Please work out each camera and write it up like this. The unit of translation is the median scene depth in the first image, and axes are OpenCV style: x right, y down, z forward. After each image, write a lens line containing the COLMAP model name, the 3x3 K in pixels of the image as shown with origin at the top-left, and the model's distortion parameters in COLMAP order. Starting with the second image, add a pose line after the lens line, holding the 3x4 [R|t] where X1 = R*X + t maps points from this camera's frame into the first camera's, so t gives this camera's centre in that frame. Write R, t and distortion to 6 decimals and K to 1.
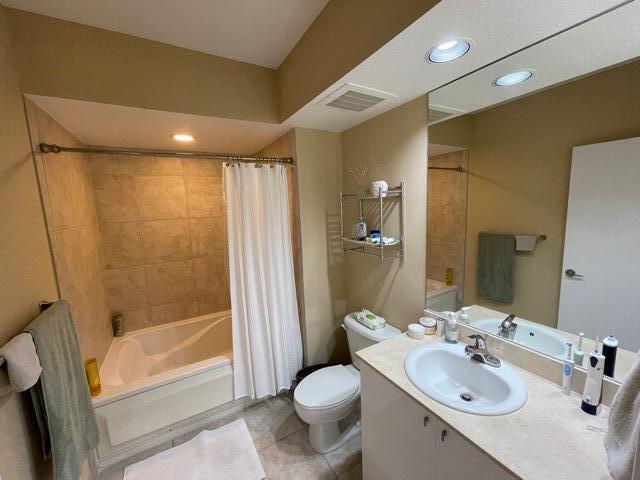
lens RADIAL K [[260.9, 0, 321.2], [0, 260.9, 240.2], [0, 0, 1]] dist [-0.001483, -0.000061]
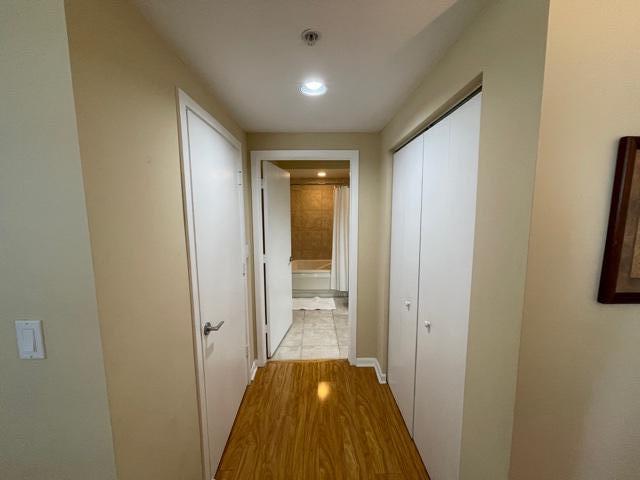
lens RADIAL K [[260.9, 0, 319.8], [0, 260.9, 239.7], [0, 0, 1]] dist [-0.001483, -0.000061]
pose [[0.869667, 0.090208, -0.485326, 0.526771], [-0.094440, 0.995405, 0.015788, 0.124271], [0.484520, 0.032104, 0.874191, -0.844810]]
